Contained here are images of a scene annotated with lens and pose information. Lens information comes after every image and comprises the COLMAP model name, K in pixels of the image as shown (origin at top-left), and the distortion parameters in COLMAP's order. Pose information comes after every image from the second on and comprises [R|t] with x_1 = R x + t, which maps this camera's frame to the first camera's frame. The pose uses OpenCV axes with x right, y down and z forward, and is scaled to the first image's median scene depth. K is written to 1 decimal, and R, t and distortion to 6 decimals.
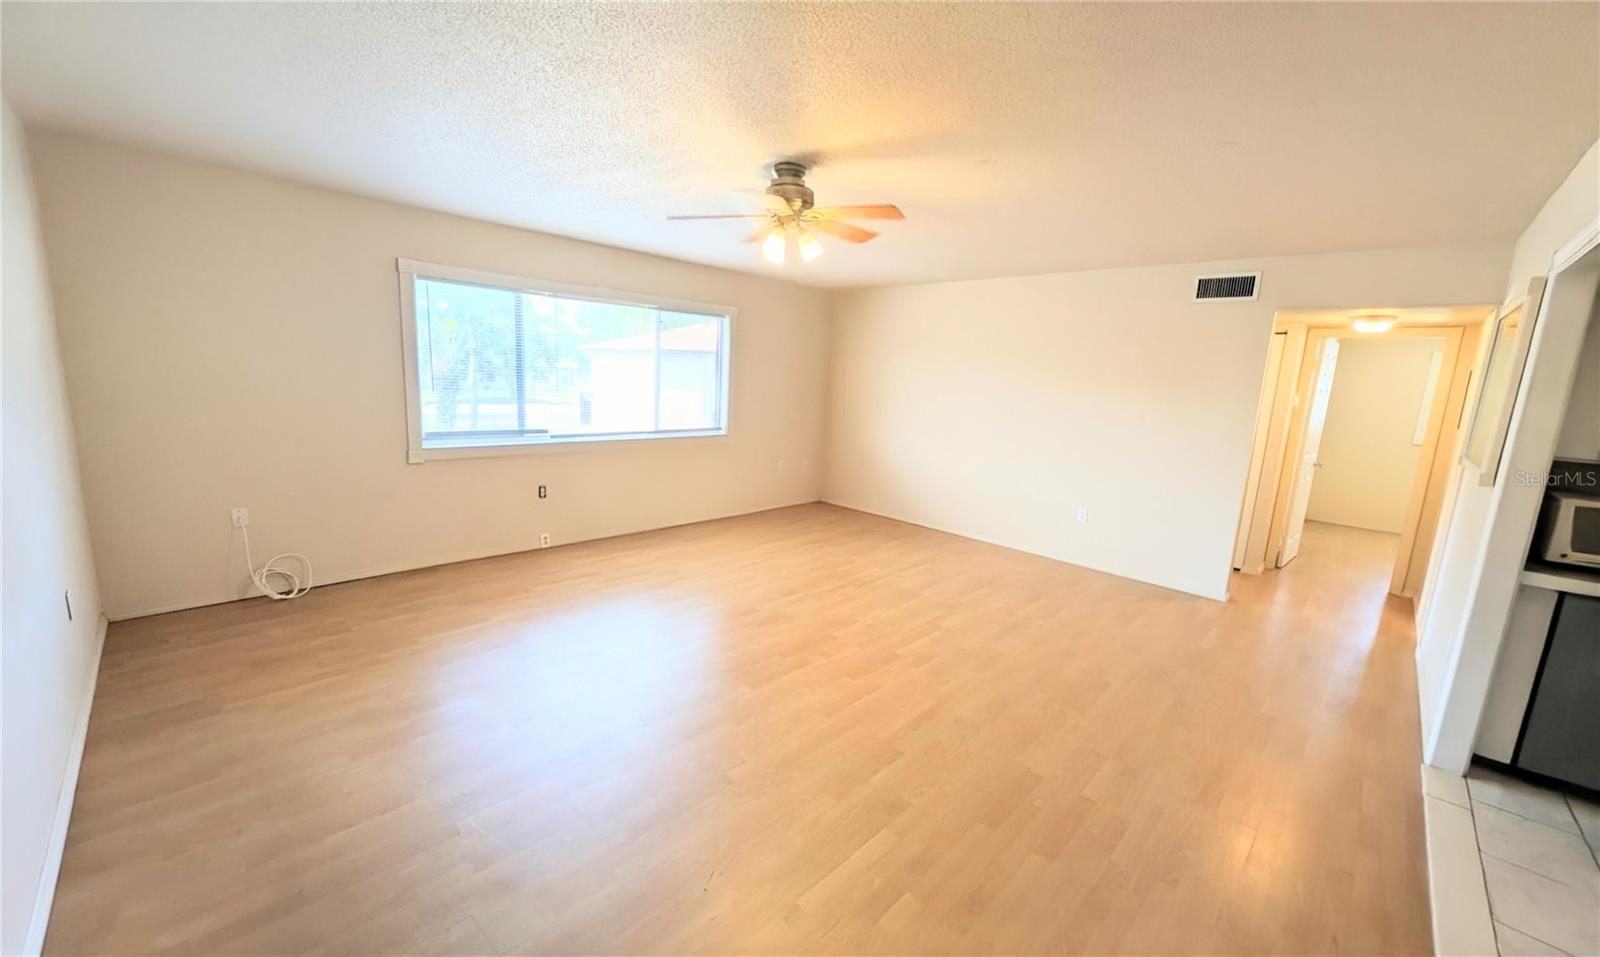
lens RADIAL K [[601.7, 0, 785.9], [0, 601.7, 478.4], [0, 0, 1]] dist [0.000037, 0.000023]
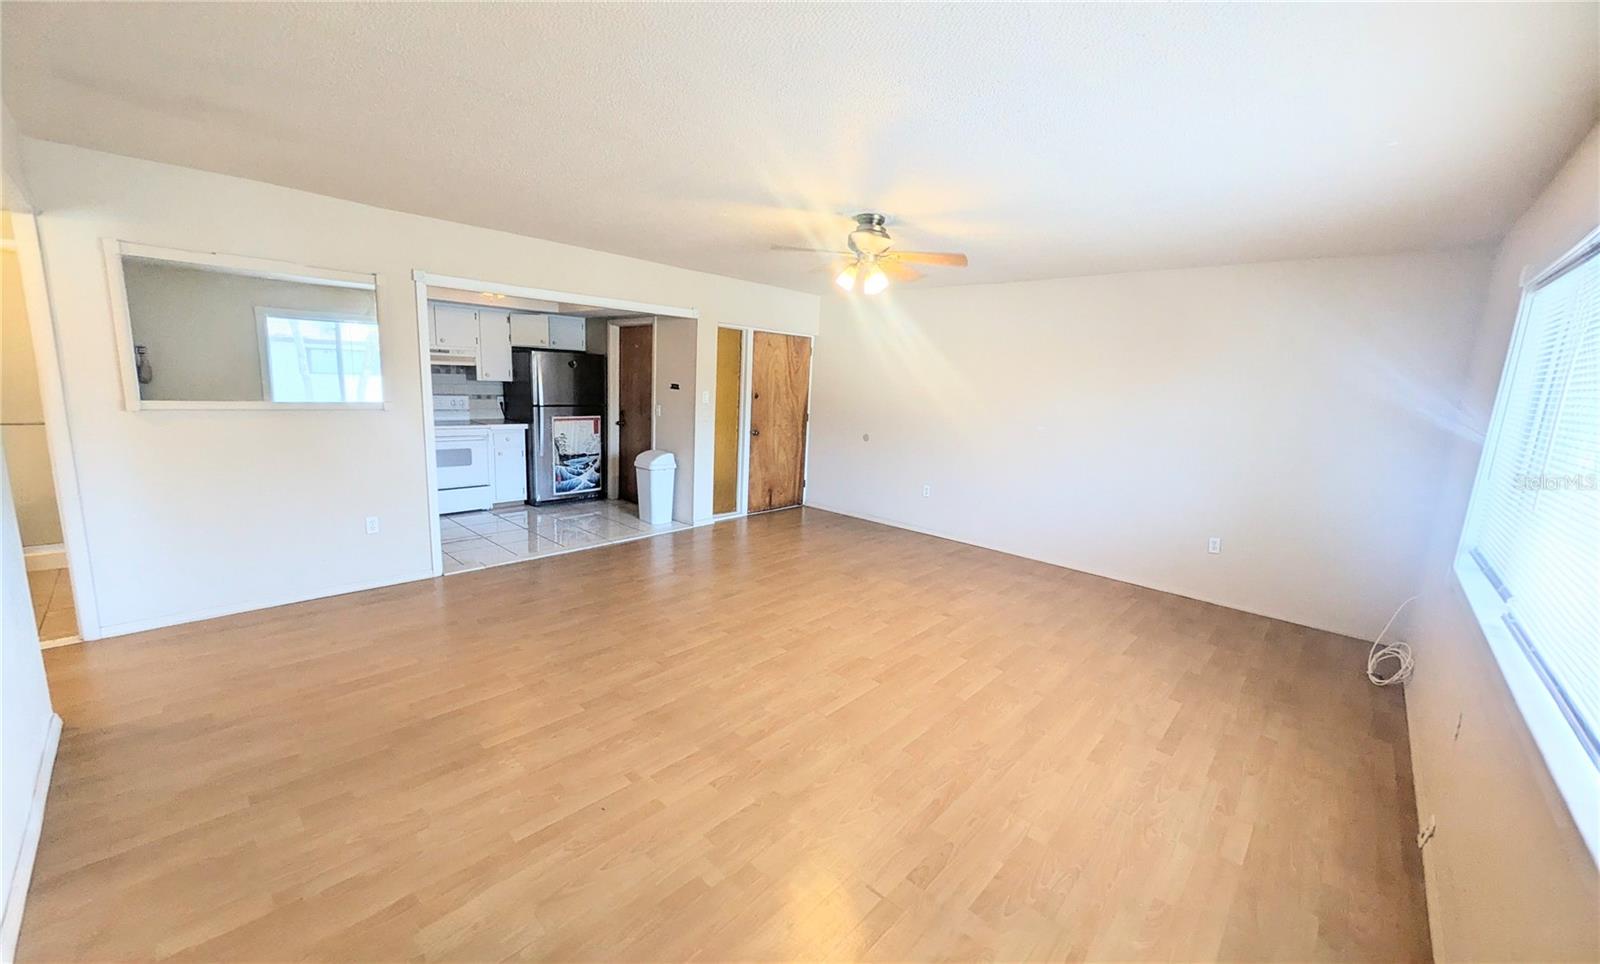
lens RADIAL K [[616.7, 0, 800.0], [0, 616.7, 482.0], [0, 0, 1]] dist [-0.000159, -0.000011]
pose [[-0.994130, -0.089889, -0.060221, 0.114336], [-0.105134, 0.934017, 0.341407, -0.273775], [0.025559, 0.345734, -0.937984, 1.517756]]
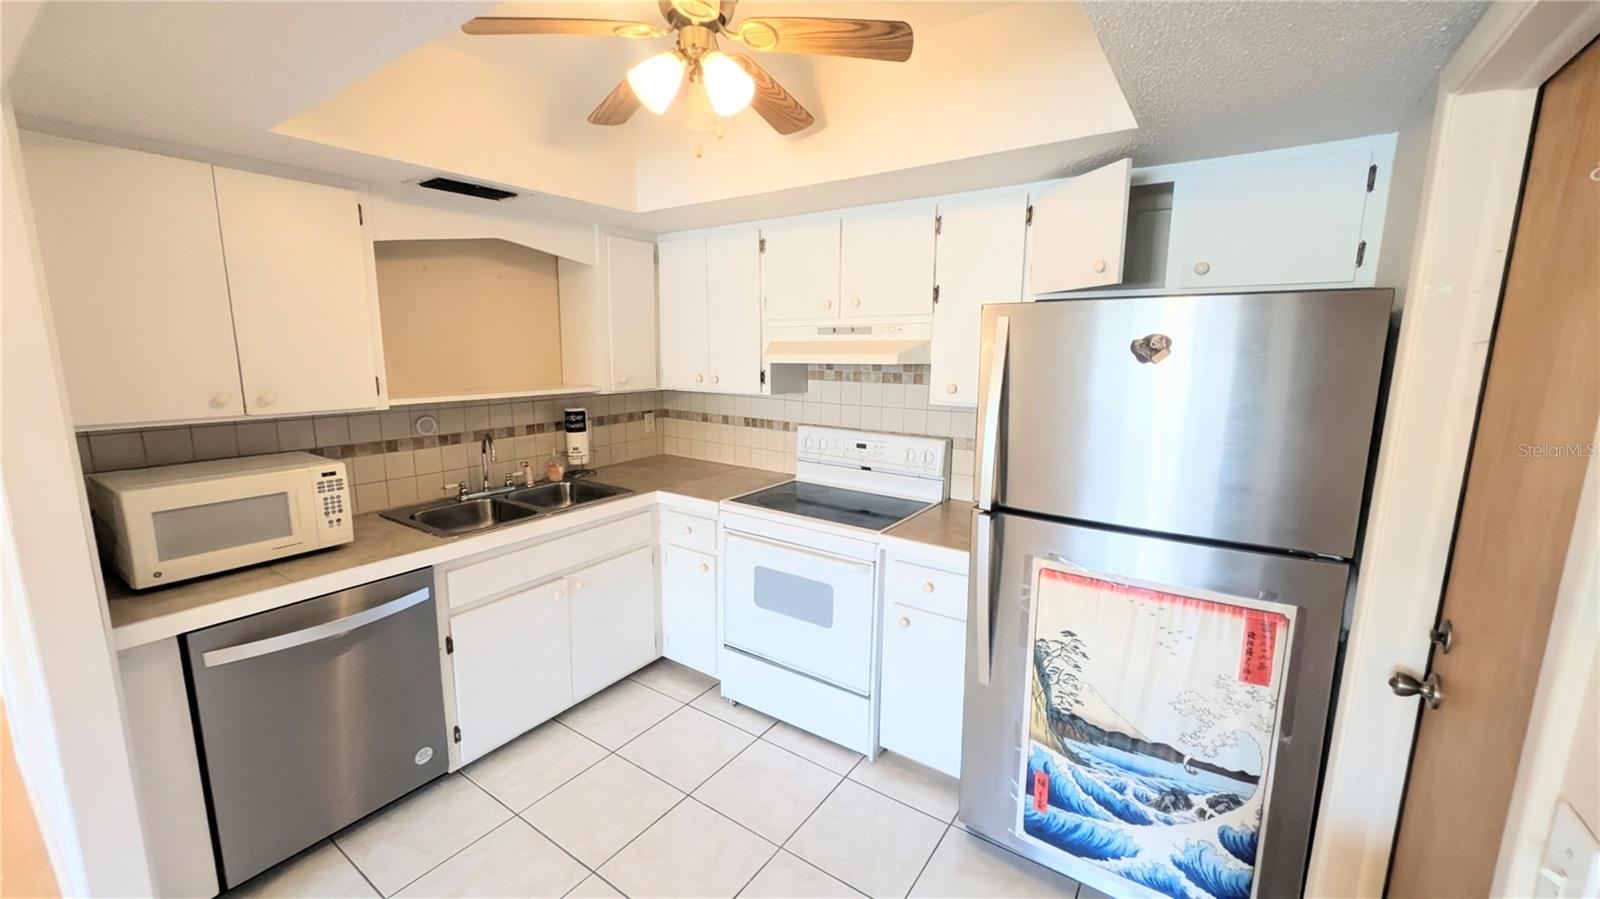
lens RADIAL K [[621.9, 0, 794.2], [0, 621.9, 446.7], [0, 0, 1]] dist [-0.001473, -0.000357]
pose [[-0.182316, -0.210077, 0.960536, 0.308738], [0.159209, 0.957709, 0.239678, -0.028236], [-0.970265, 0.196623, -0.141159, 0.224441]]
